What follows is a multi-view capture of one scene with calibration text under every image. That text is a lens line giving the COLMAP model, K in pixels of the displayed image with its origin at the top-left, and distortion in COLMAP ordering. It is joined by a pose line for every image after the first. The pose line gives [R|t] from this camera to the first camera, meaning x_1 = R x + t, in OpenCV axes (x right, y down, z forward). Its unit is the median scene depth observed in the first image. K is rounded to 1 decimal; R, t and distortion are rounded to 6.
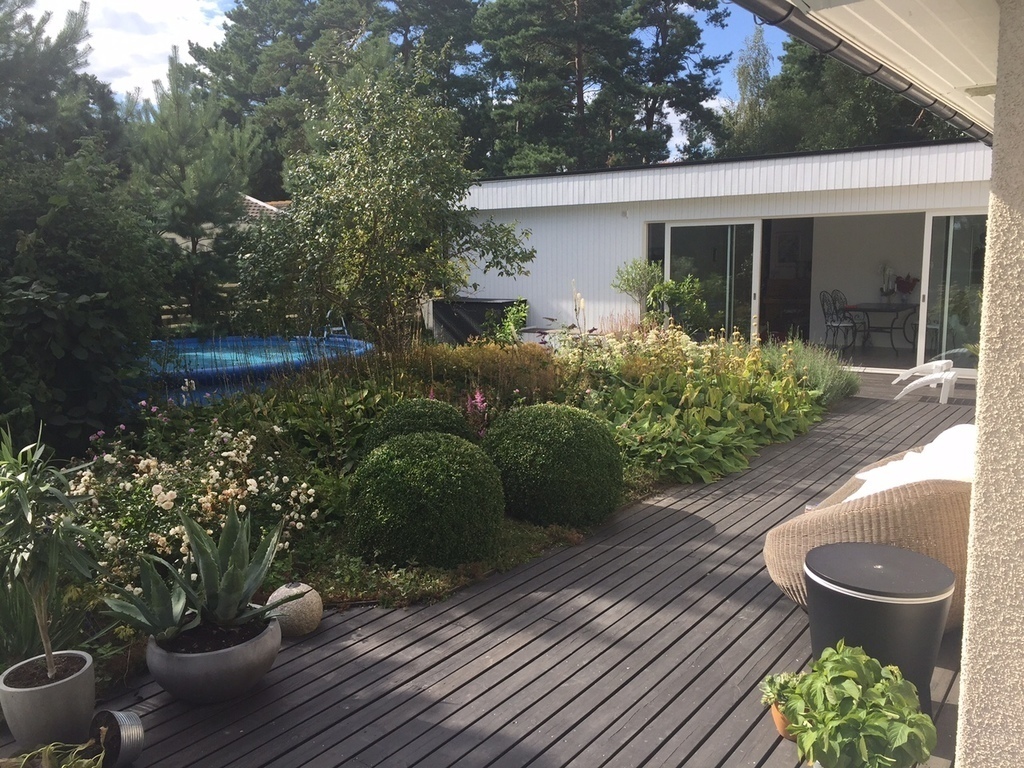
lens RADIAL K [[845.8, 0, 513.2], [0, 845.8, 380.9], [0, 0, 1]] dist [0.029767, -0.067091]
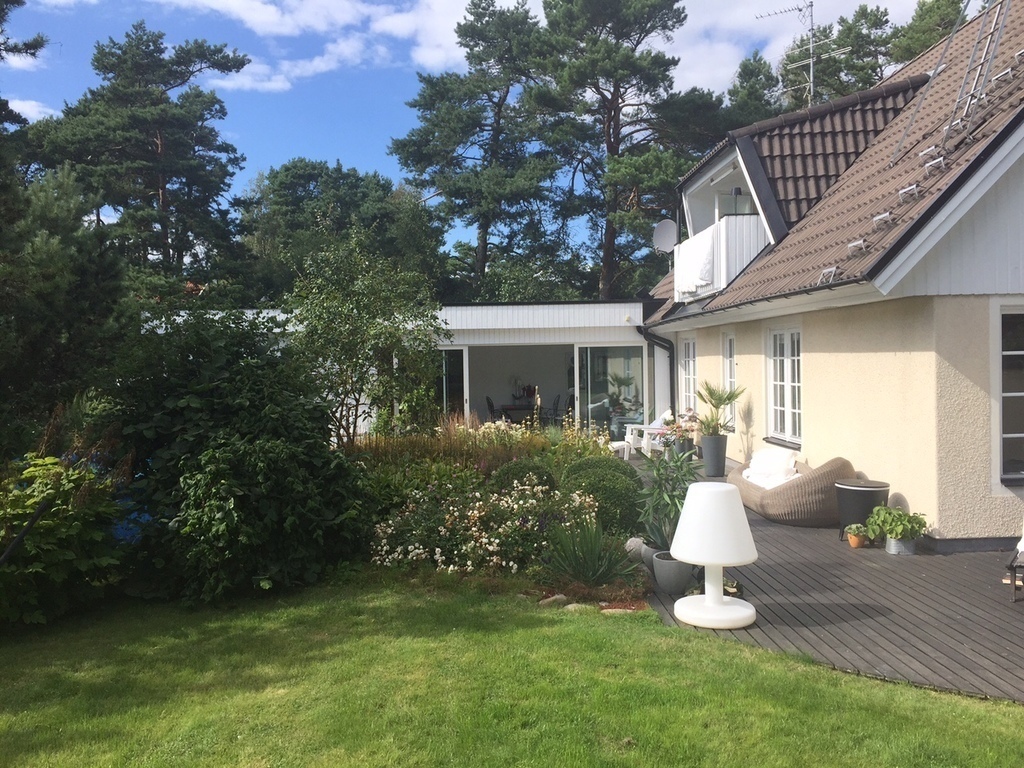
lens RADIAL K [[845.8, 0, 511.4], [0, 845.8, 386.2], [0, 0, 1]] dist [0.029767, -0.067091]
pose [[0.786023, -0.017073, 0.617962, -0.213634], [0.098481, 0.990311, -0.097903, 0.007590], [-0.610303, 0.137812, 0.780088, -0.052400]]
